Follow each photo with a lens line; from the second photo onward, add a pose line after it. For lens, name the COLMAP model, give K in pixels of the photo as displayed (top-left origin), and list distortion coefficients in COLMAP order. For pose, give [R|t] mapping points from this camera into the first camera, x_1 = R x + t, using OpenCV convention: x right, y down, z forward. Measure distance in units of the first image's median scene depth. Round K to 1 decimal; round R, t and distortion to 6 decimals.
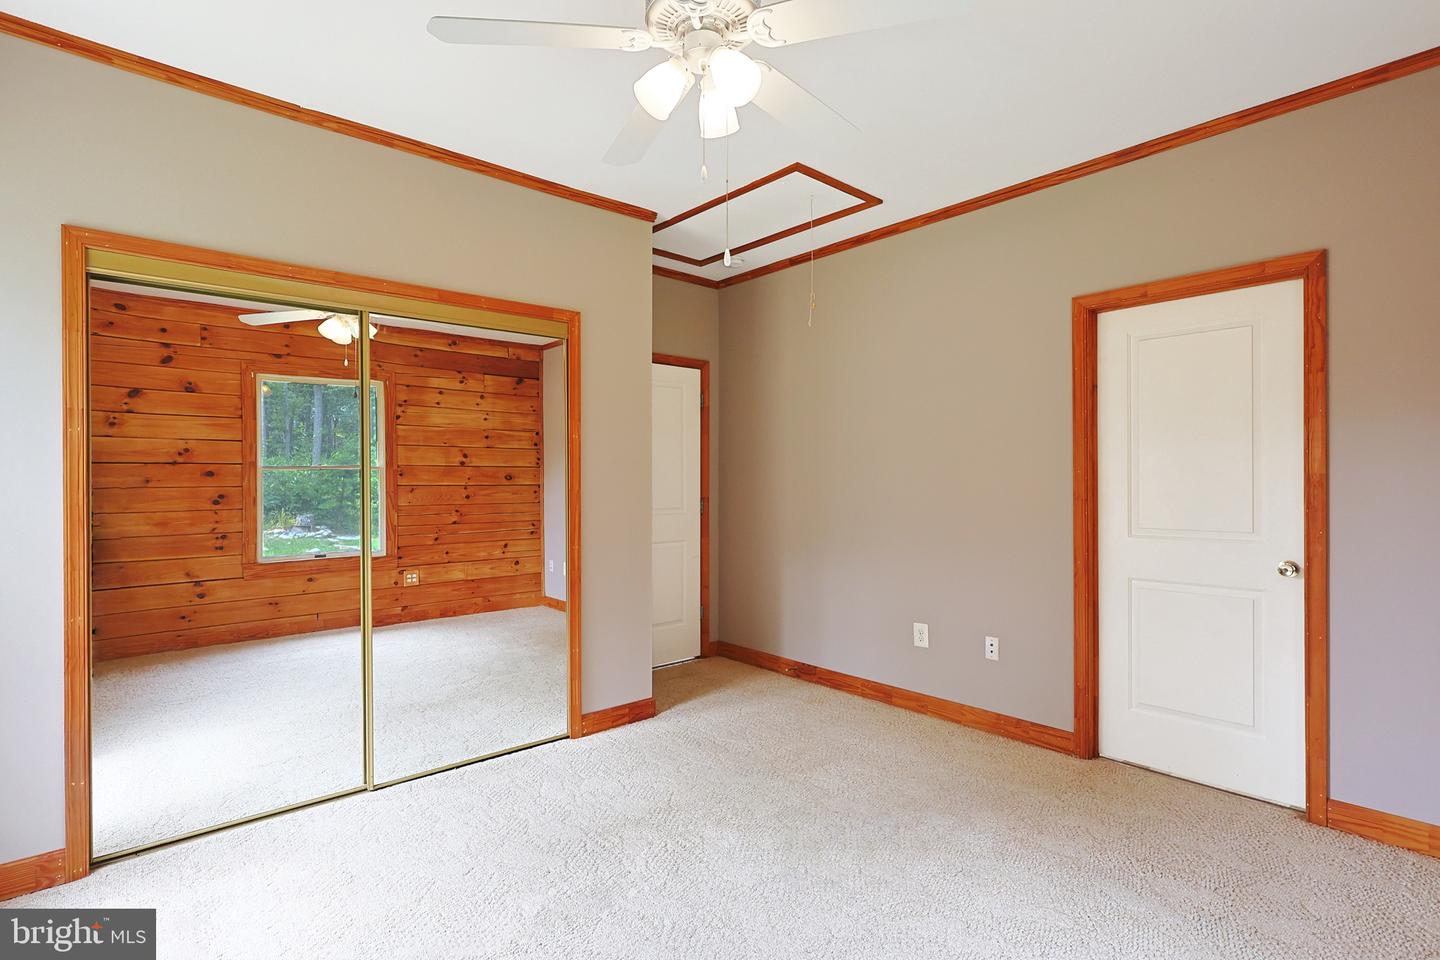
lens RADIAL K [[699.2, 0, 722.9], [0, 699.2, 477.4], [0, 0, 1]] dist [-0.001356, 0.001355]
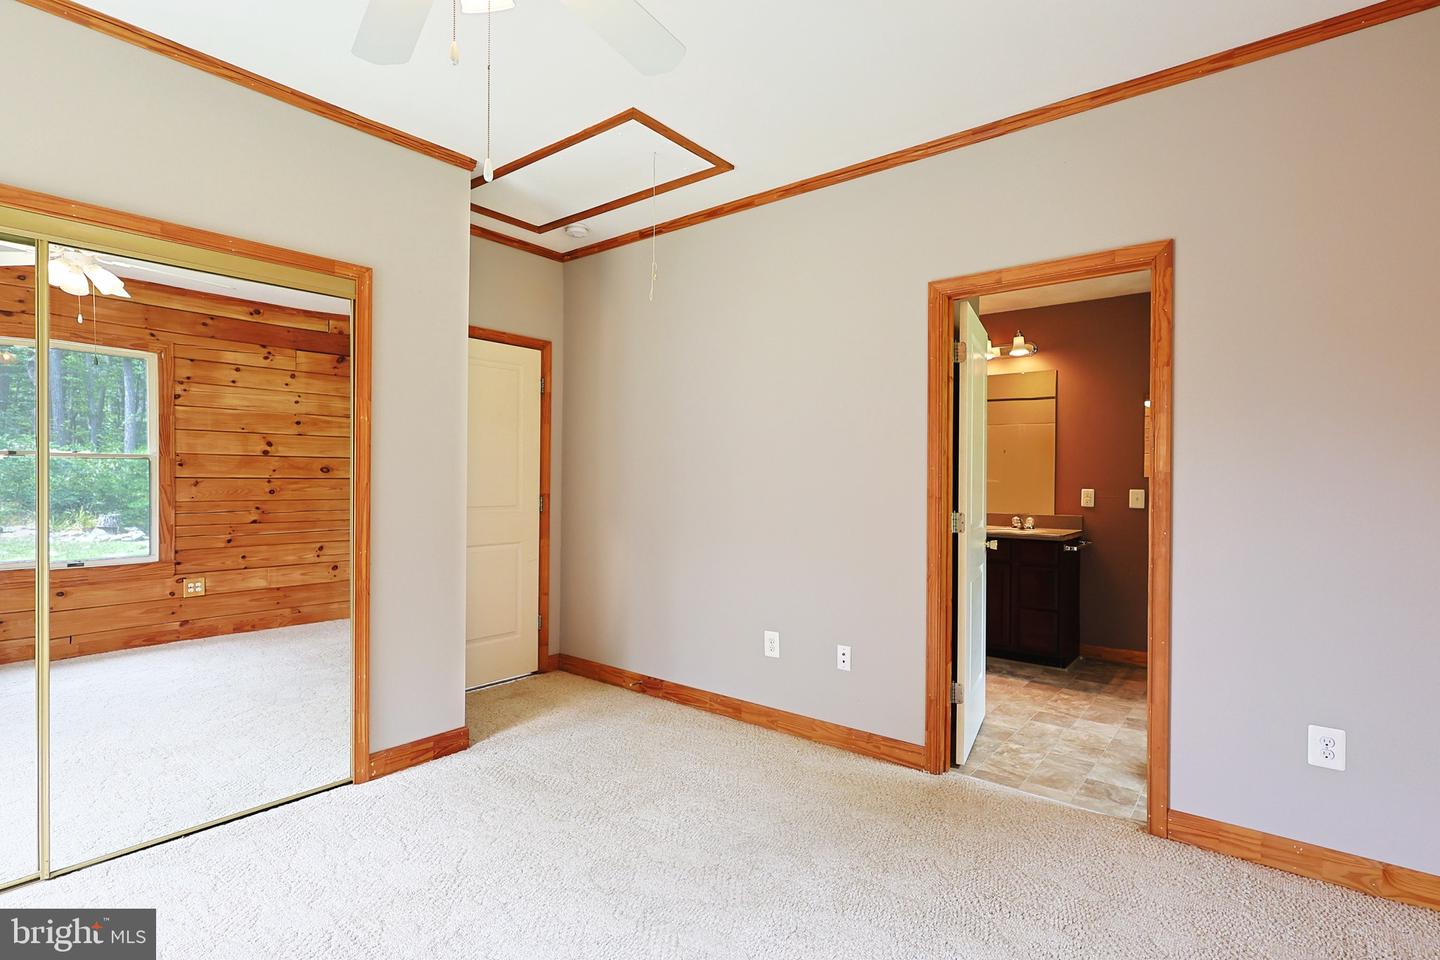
lens RADIAL K [[699.2, 0, 722.1], [0, 699.2, 476.6], [0, 0, 1]] dist [-0.001356, 0.001355]
pose [[0.985749, 0.011255, 0.167848, 0.068838], [-0.011369, 0.999935, -0.000280, 0.005947], [-0.167840, -0.001633, 0.985813, 0.115404]]
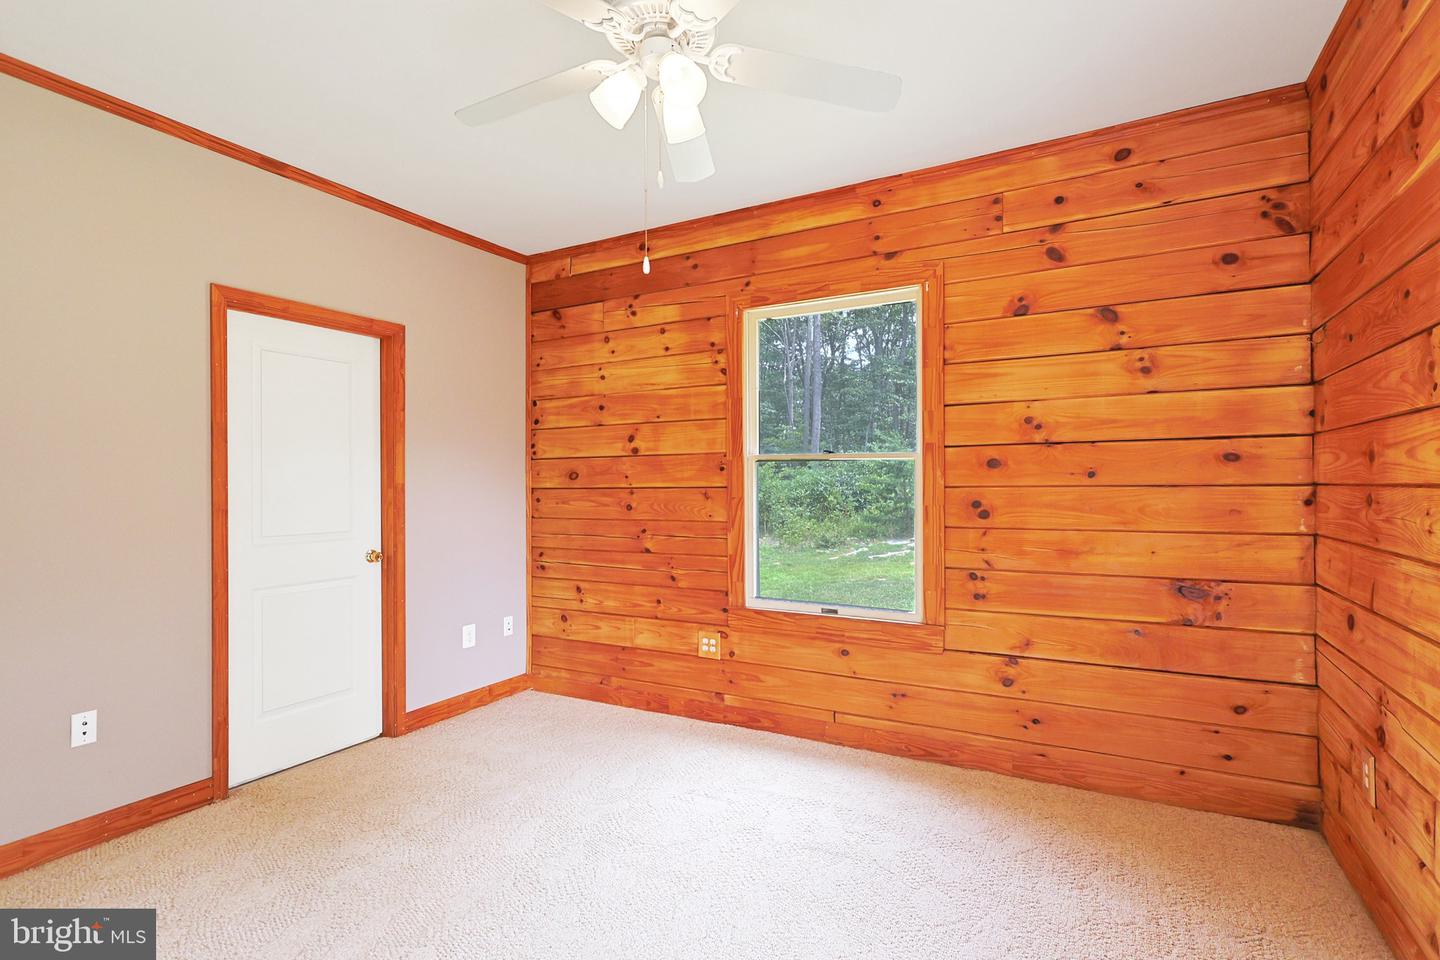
lens RADIAL K [[699.2, 0, 711.9], [0, 699.2, 486.1], [0, 0, 1]] dist [-0.001356, 0.001355]
pose [[-0.324705, 0.012087, 0.945738, -0.508475], [0.011332, 0.999896, -0.008889, 0.014262], [-0.945747, 0.007831, -0.324808, 0.651487]]
